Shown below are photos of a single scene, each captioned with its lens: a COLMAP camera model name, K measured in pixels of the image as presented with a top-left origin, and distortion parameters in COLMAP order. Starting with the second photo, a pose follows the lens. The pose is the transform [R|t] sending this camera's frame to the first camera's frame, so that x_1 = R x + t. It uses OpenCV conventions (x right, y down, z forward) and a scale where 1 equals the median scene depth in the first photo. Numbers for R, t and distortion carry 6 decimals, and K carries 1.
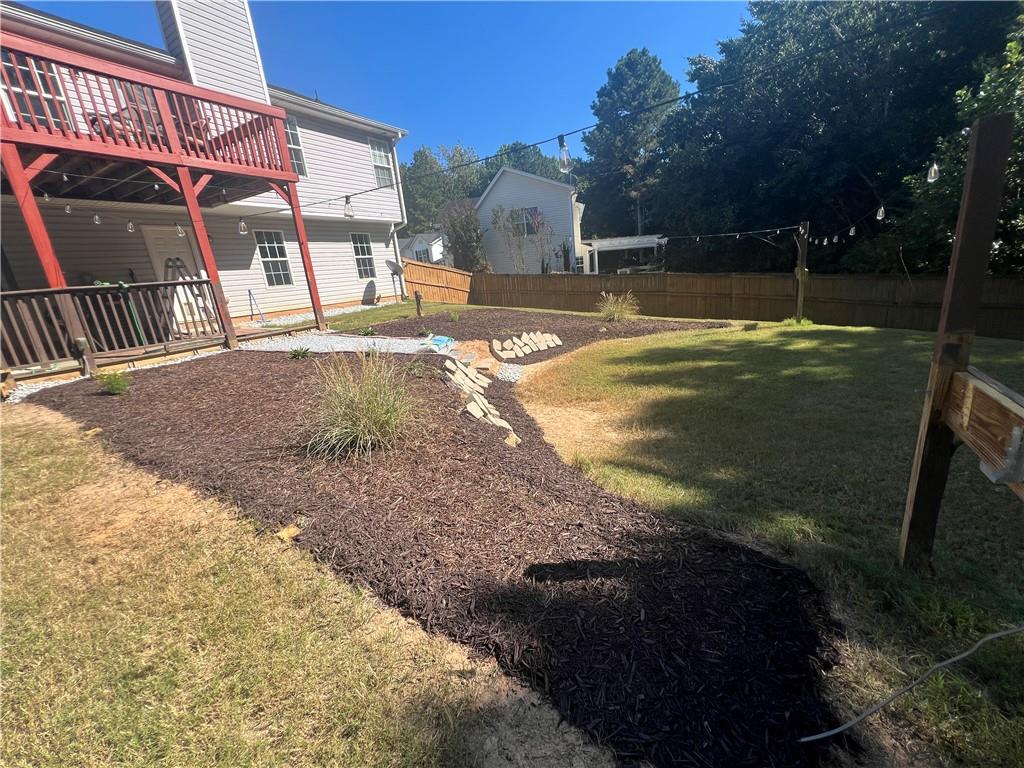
lens RADIAL K [[413.9, 0, 513.8], [0, 413.9, 381.4], [0, 0, 1]] dist [0.001033, 0.000002]
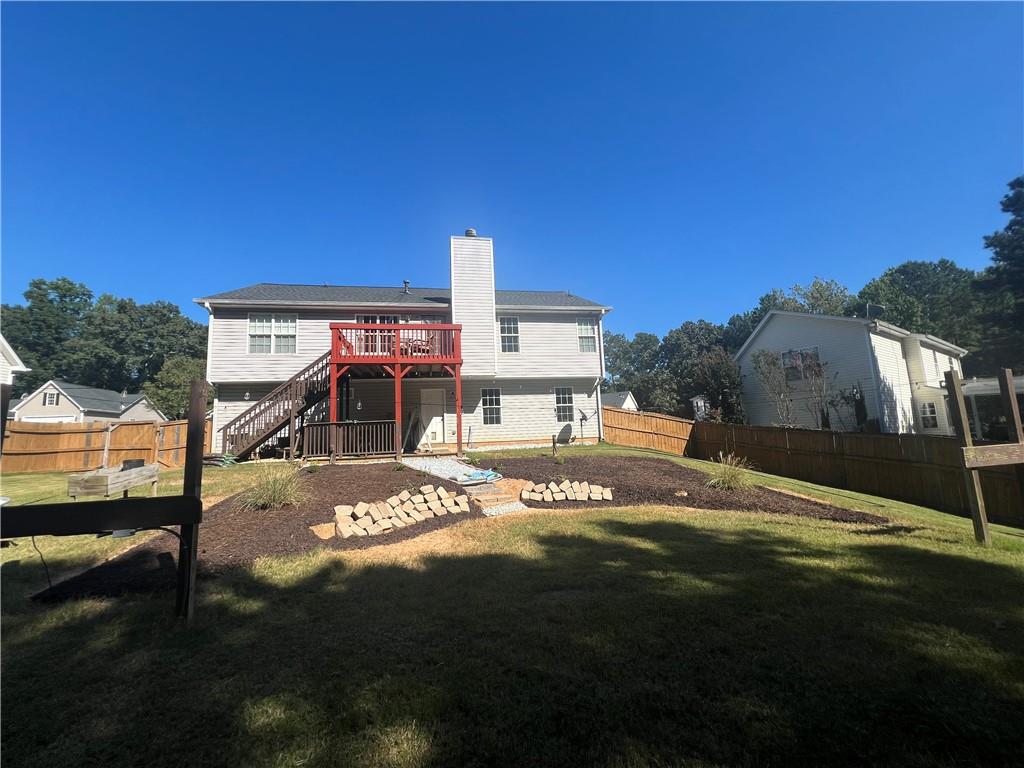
lens RADIAL K [[413.9, 0, 512.0], [0, 413.9, 385.4], [0, 0, 1]] dist [0.001033, 0.000002]
pose [[0.658551, -0.017901, -0.752323, 0.476483], [-0.218406, 0.952141, -0.213838, -0.058471], [0.720145, 0.305135, 0.623124, 0.097800]]
